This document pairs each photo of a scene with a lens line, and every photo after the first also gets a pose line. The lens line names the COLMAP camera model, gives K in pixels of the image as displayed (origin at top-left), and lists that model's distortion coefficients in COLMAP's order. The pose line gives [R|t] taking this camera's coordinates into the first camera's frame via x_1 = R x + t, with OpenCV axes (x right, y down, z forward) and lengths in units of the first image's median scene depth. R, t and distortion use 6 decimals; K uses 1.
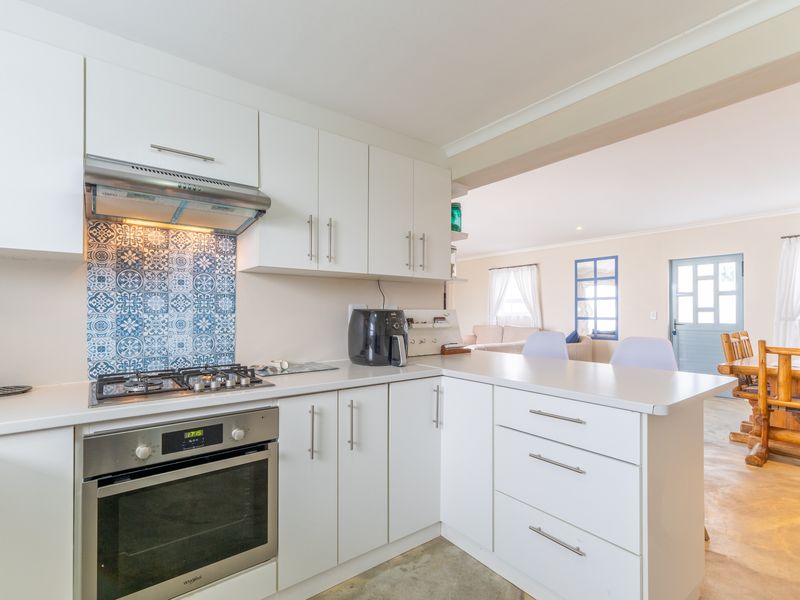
lens RADIAL K [[386.7, 0, 393.8], [0, 386.7, 305.2], [0, 0, 1]] dist [-0.000658, 0.002182]
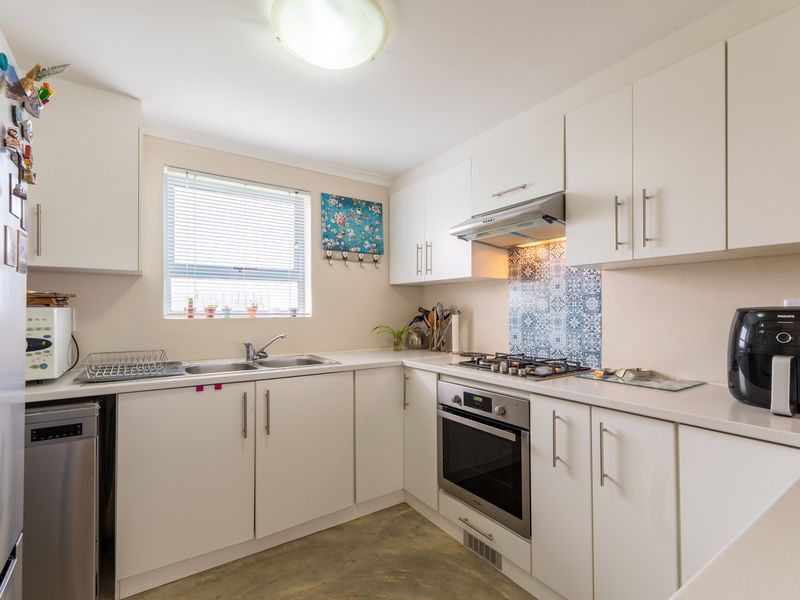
lens RADIAL K [[386.7, 0, 394.8], [0, 386.7, 303.6], [0, 0, 1]] dist [-0.000658, 0.002182]
pose [[-0.065356, -0.019985, -0.997662, 0.661031], [0.017371, 0.999625, -0.021162, 0.009552], [0.997711, -0.018714, -0.064984, 0.582926]]
